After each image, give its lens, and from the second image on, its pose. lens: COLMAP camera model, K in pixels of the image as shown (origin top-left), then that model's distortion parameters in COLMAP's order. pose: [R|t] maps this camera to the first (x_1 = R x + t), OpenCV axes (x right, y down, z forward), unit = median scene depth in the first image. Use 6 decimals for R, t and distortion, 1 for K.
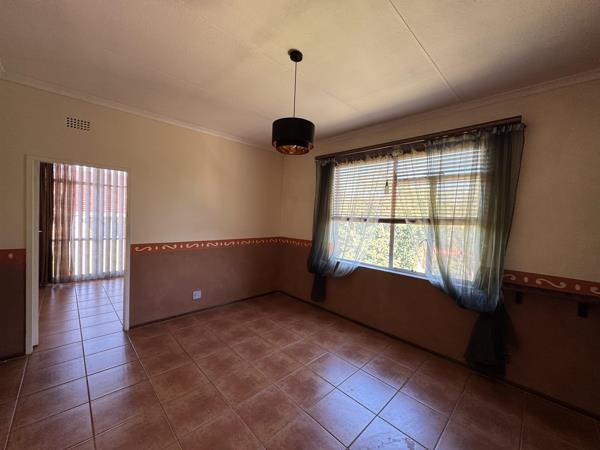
lens RADIAL K [[239.8, 0, 300.4], [0, 239.8, 223.7], [0, 0, 1]] dist [-0.001181, 0.000221]
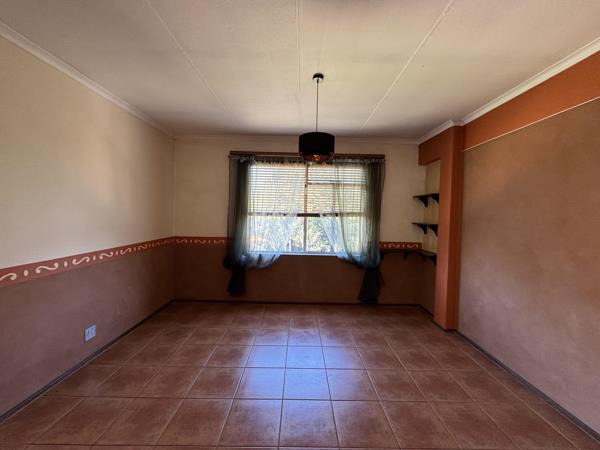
lens RADIAL K [[239.8, 0, 300.4], [0, 239.8, 223.7], [0, 0, 1]] dist [-0.001181, 0.000221]
pose [[0.697909, -0.051910, 0.714303, -0.532192], [0.029196, 0.998603, 0.044045, -0.021890], [-0.715591, -0.009885, 0.698449, 0.127358]]
